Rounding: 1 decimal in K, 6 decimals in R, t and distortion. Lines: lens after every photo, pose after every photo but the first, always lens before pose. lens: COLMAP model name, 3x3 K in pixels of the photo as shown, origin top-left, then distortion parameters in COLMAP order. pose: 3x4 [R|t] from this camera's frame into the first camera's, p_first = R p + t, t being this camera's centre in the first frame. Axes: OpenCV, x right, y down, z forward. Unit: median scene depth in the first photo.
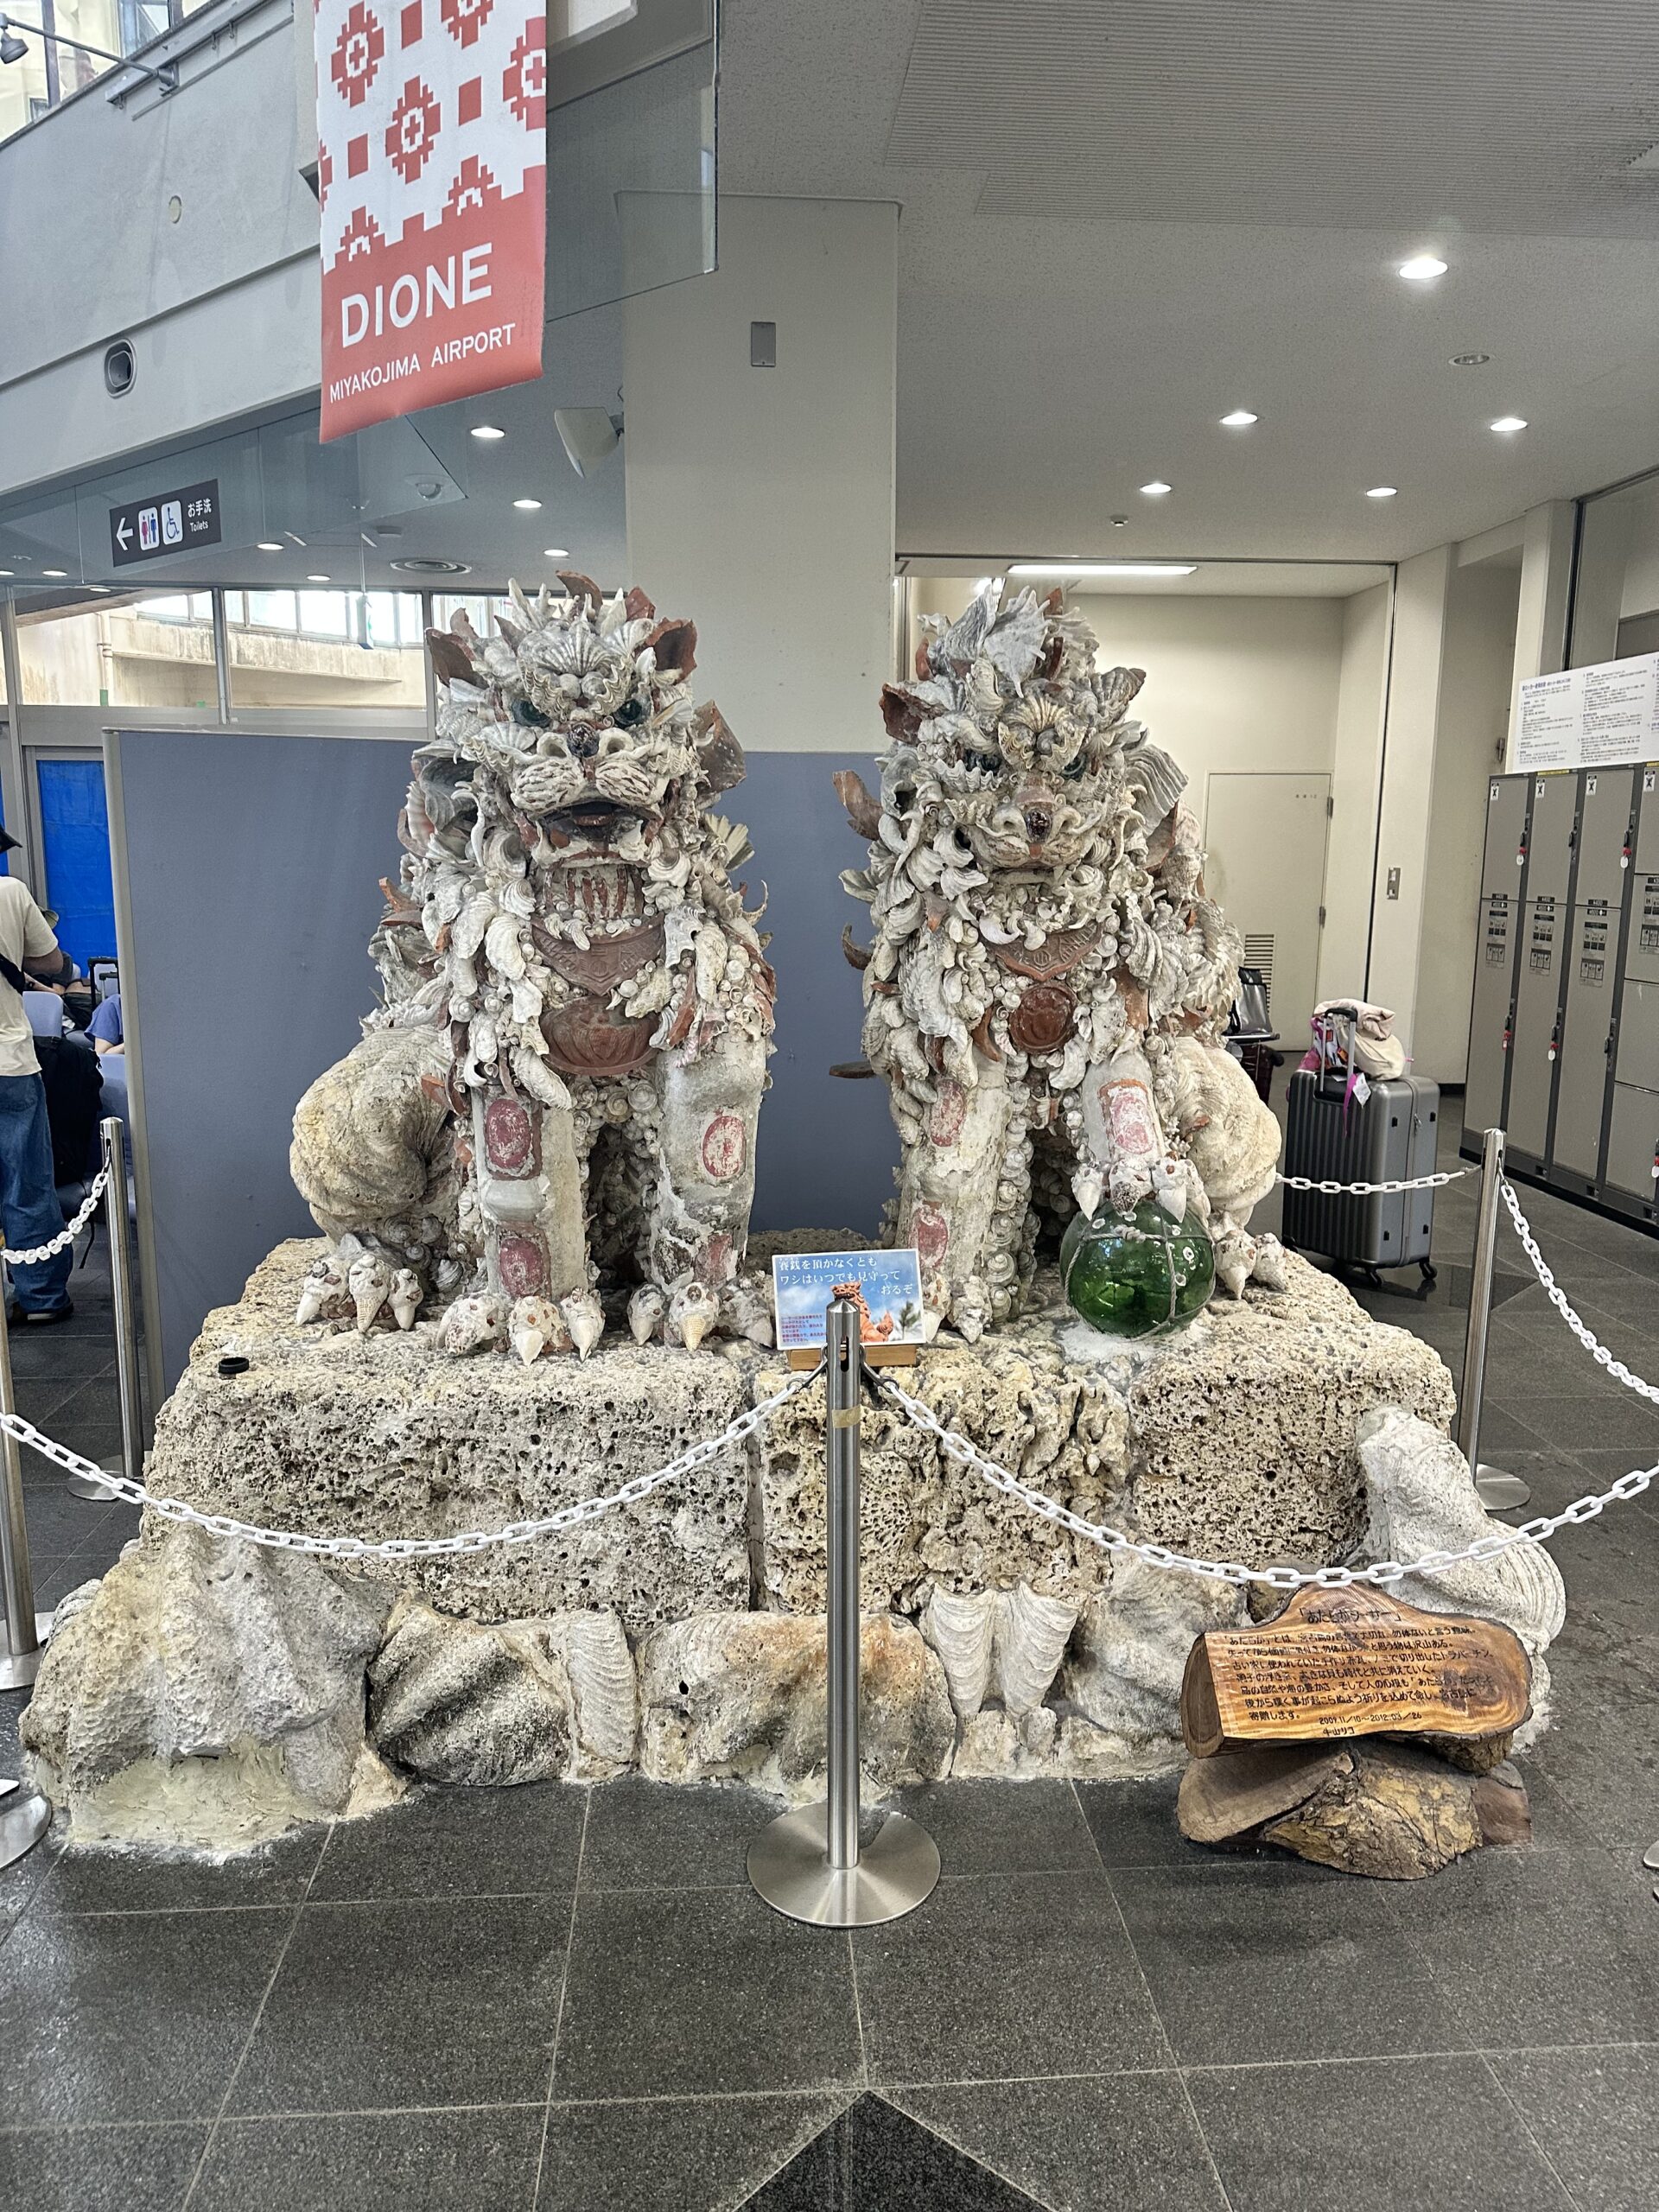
lens RADIAL K [[1574.9, 0, 838.7], [0, 1574.9, 1114.3], [0, 0, 1]] dist [0.052325, -0.067439]
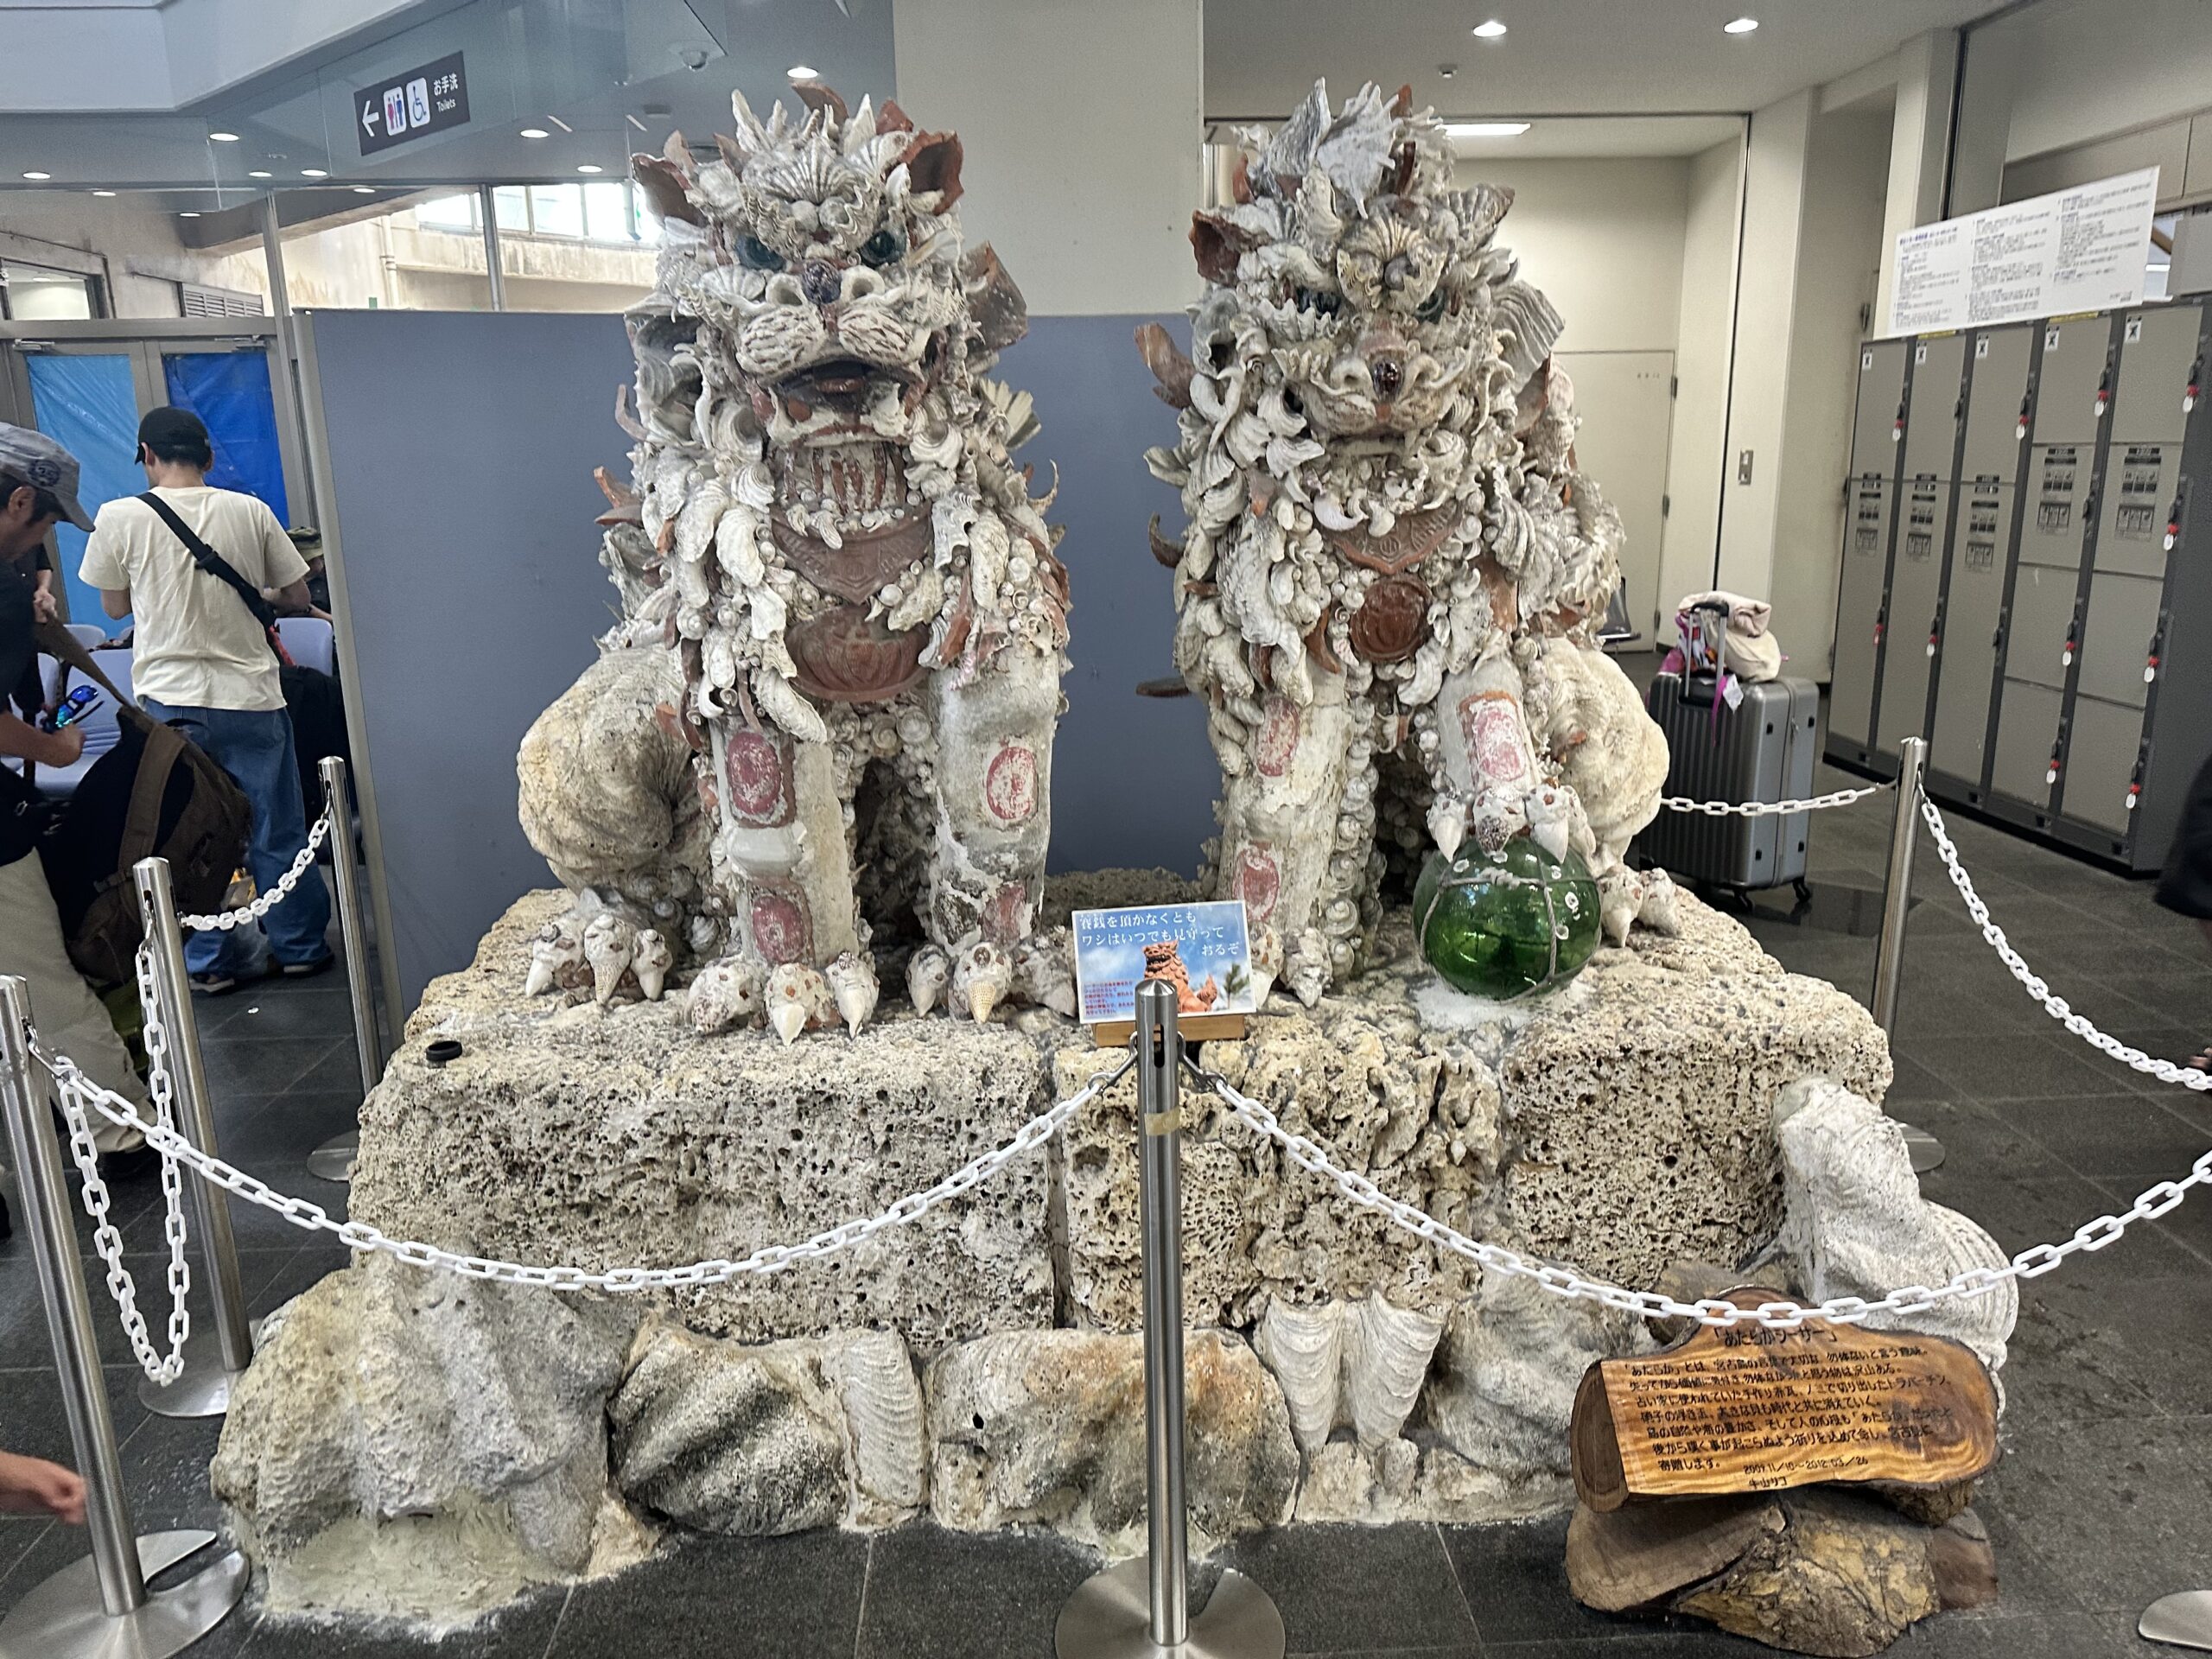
lens RADIAL K [[1574.9, 0, 1109.3], [0, 1574.9, 860.3], [0, 0, 1]] dist [0.052325, -0.067439]
pose [[0.999393, -0.018248, -0.029690, 0.002882], [0.020672, 0.996293, 0.083503, -0.007438], [0.028056, -0.084066, 0.996065, 0.163042]]
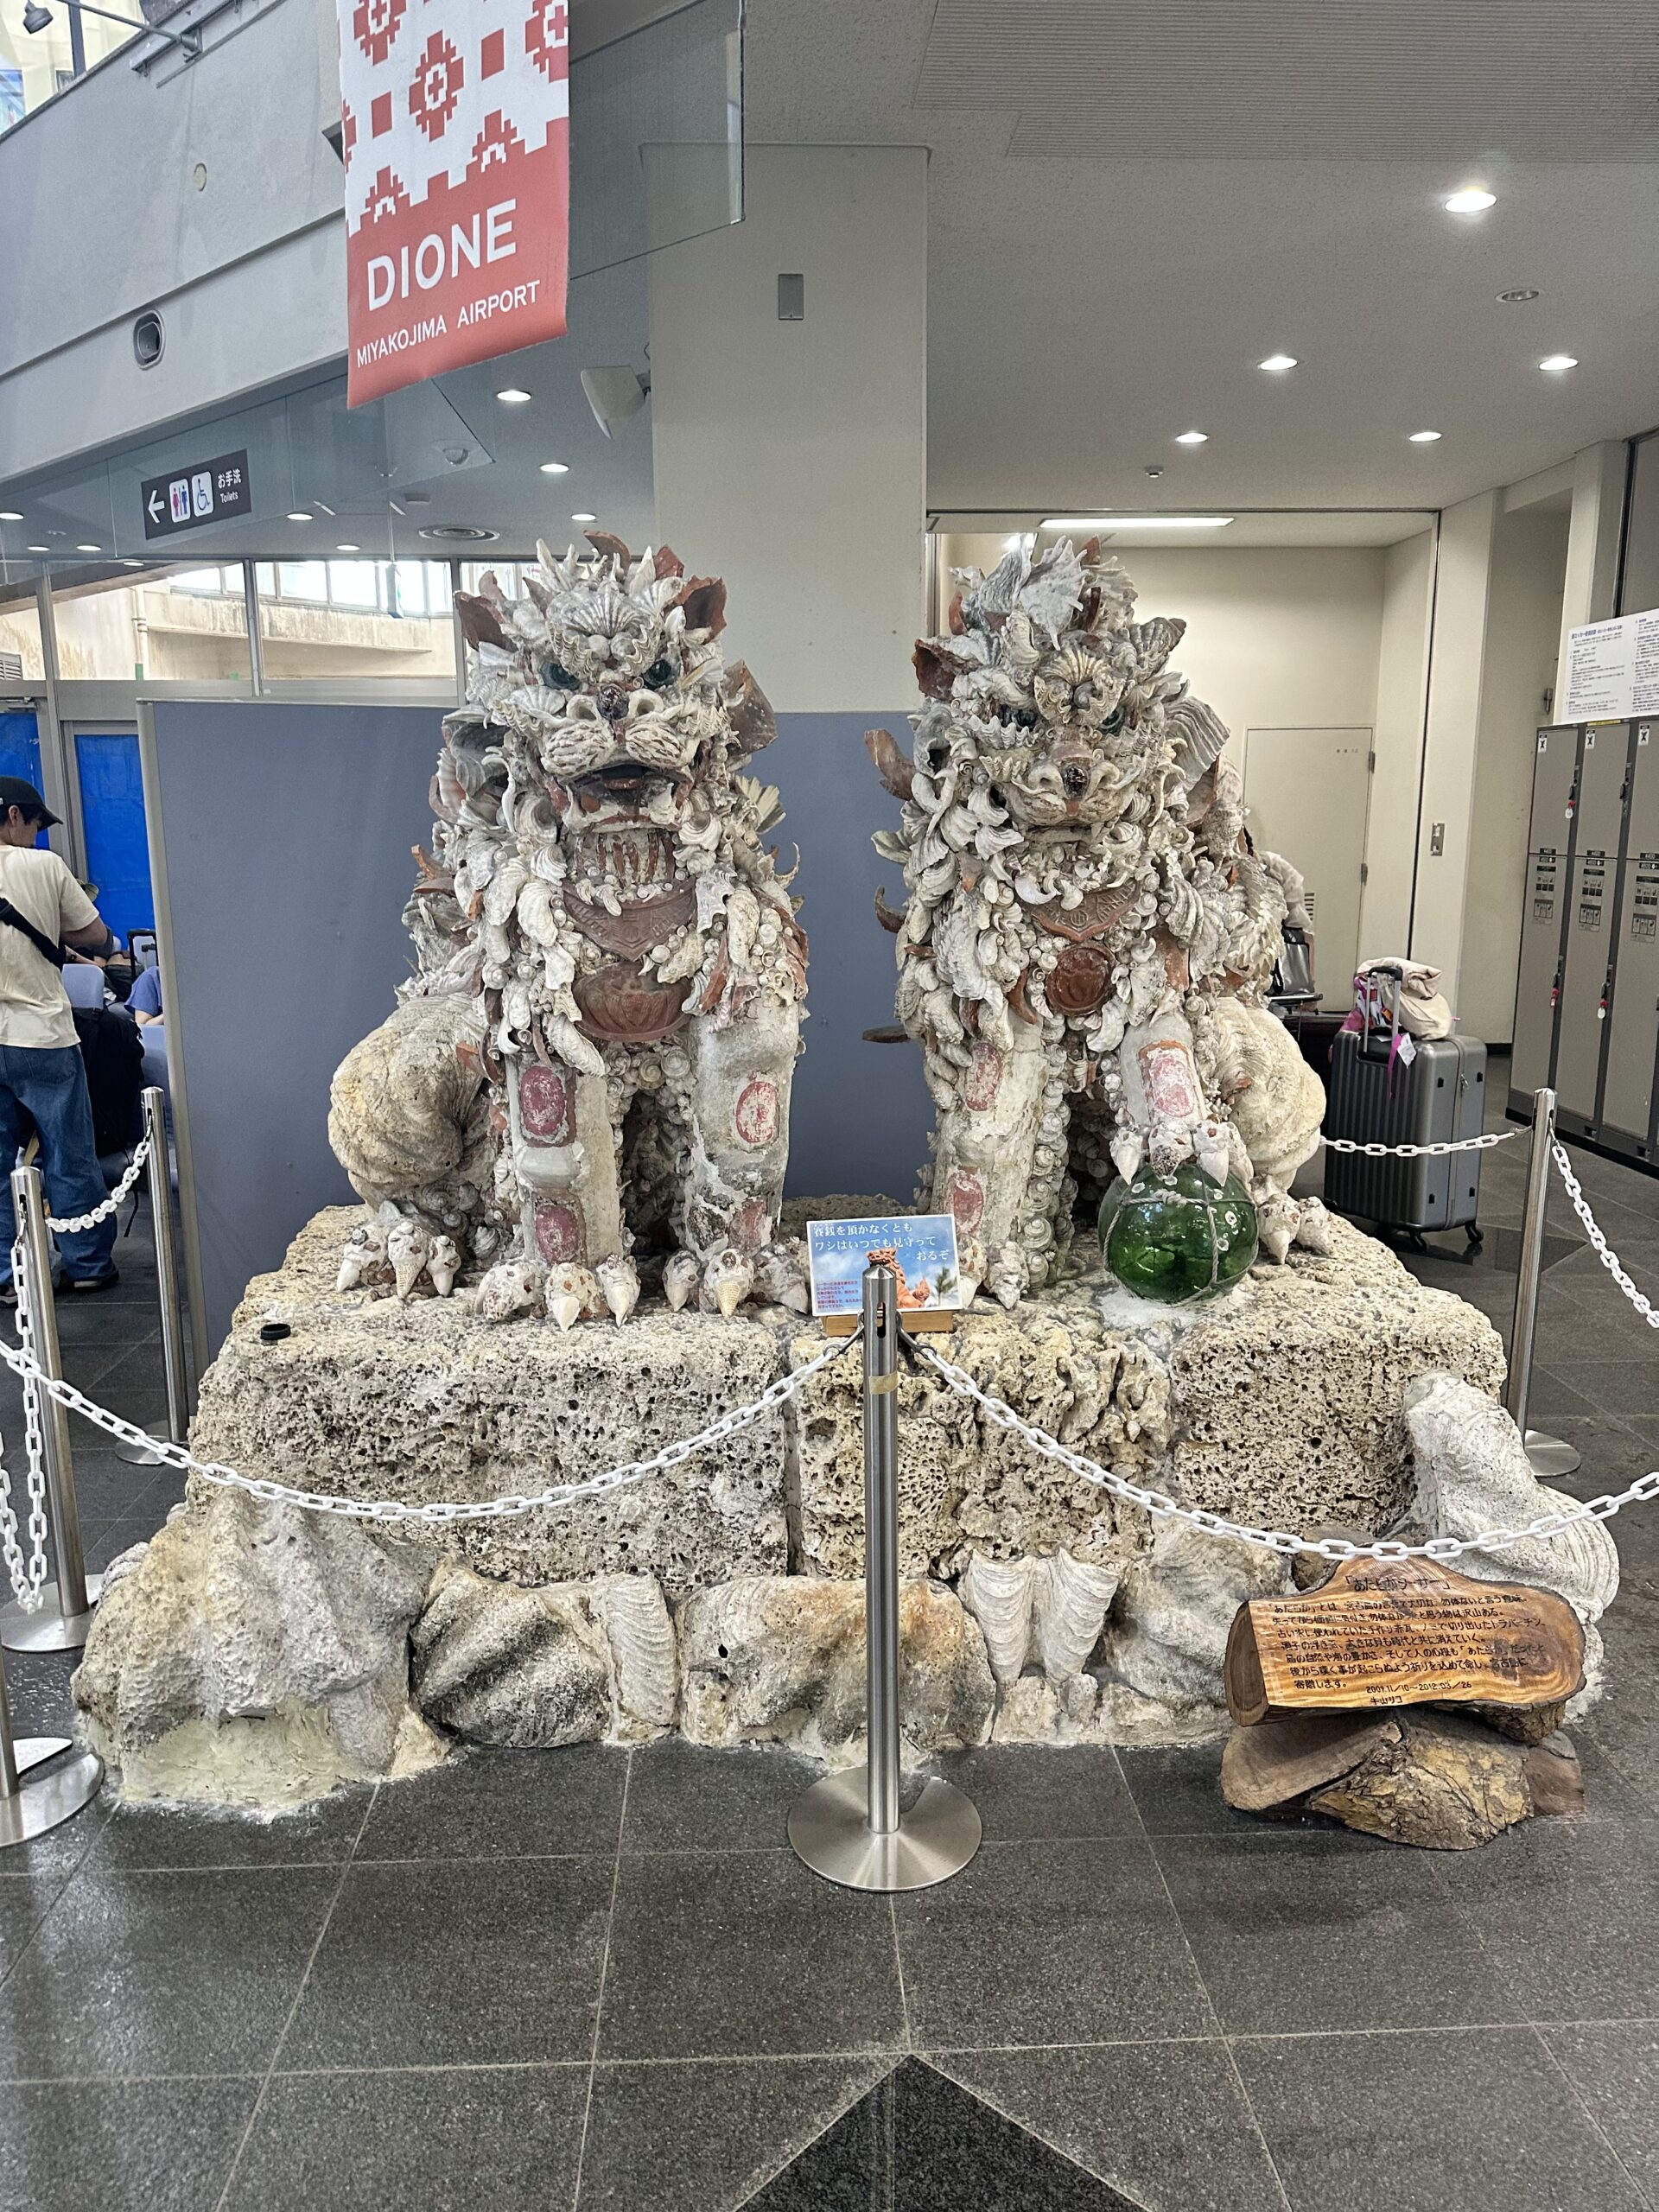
lens RADIAL K [[1574.9, 0, 813.7], [0, 1574.9, 1117.4], [0, 0, 1]] dist [0.052325, -0.067439]
pose [[0.999324, -0.006547, -0.036166, -0.001804], [0.007393, 0.999701, 0.023315, 0.001062], [0.036002, -0.023567, 0.999074, 0.009093]]
